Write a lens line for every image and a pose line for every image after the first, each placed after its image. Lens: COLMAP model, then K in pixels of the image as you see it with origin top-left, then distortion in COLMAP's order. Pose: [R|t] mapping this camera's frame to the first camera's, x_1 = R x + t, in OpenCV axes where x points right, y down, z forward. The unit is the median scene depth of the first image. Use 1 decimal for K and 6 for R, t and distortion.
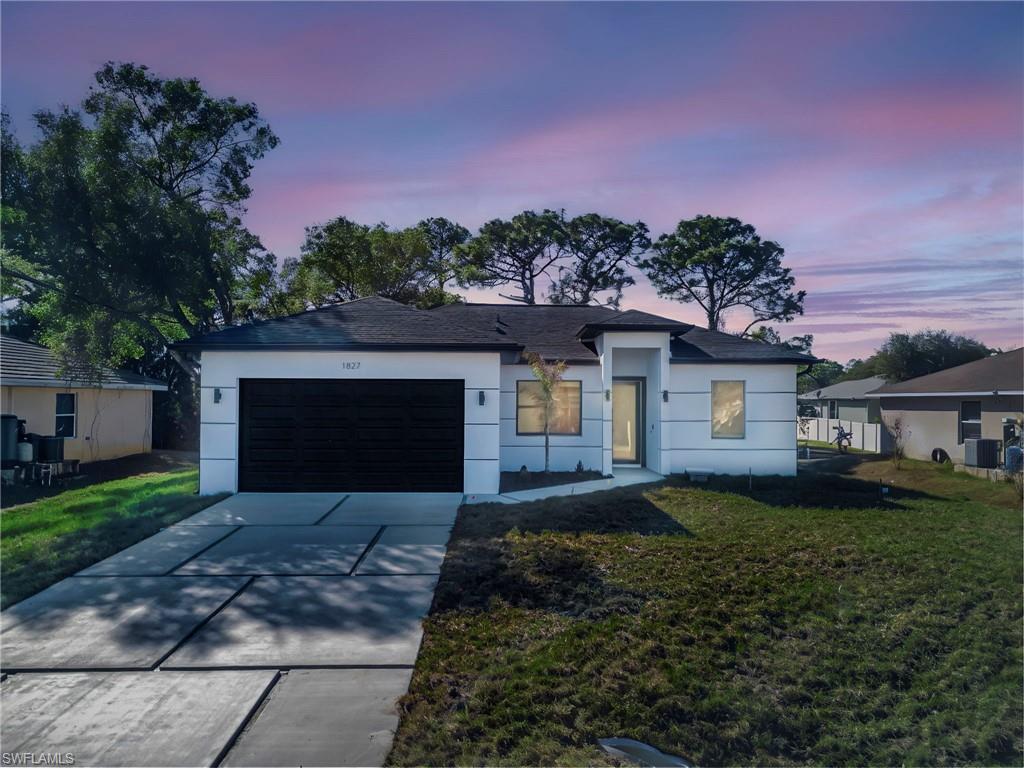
lens RADIAL K [[778.5, 0, 493.9], [0, 778.5, 385.0], [0, 0, 1]] dist [-0.007568, -0.003351]
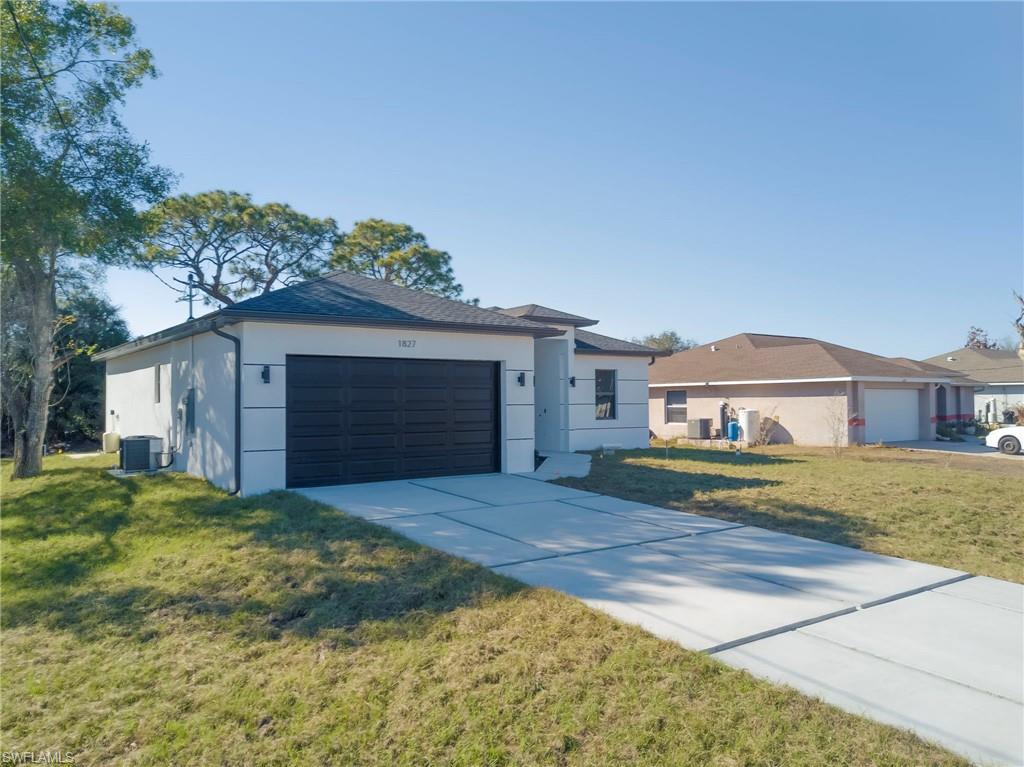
lens RADIAL K [[778.5, 0, 493.9], [0, 778.5, 384.5], [0, 0, 1]] dist [-0.007568, -0.003351]
pose [[0.818396, 0.003549, 0.574644, -0.630137], [-0.000907, 0.999988, -0.004883, 0.028295], [-0.574654, 0.003475, 0.818389, 0.177377]]
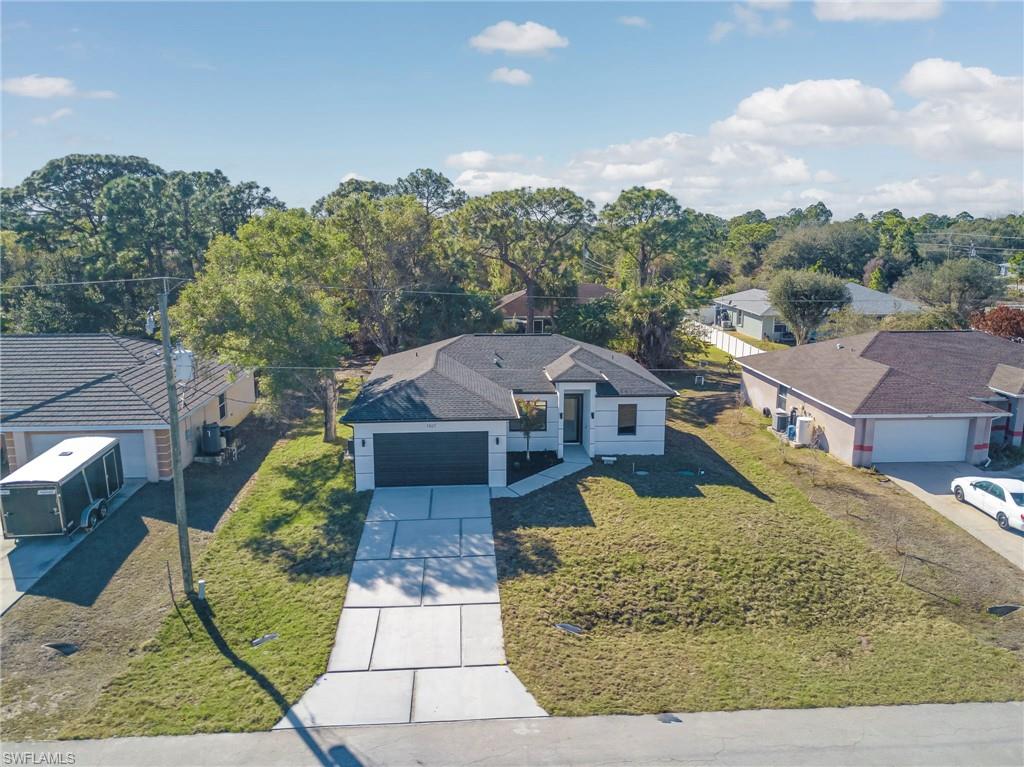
lens RADIAL K [[745.4, 0, 479.6], [0, 745.4, 384.0], [0, 0, 1]] dist [0.000810, 0.001841]
pose [[0.999295, -0.022225, 0.030272, -0.114855], [0.015058, 0.975576, 0.219148, -0.537828], [-0.034403, -0.218537, 0.975222, -0.815290]]
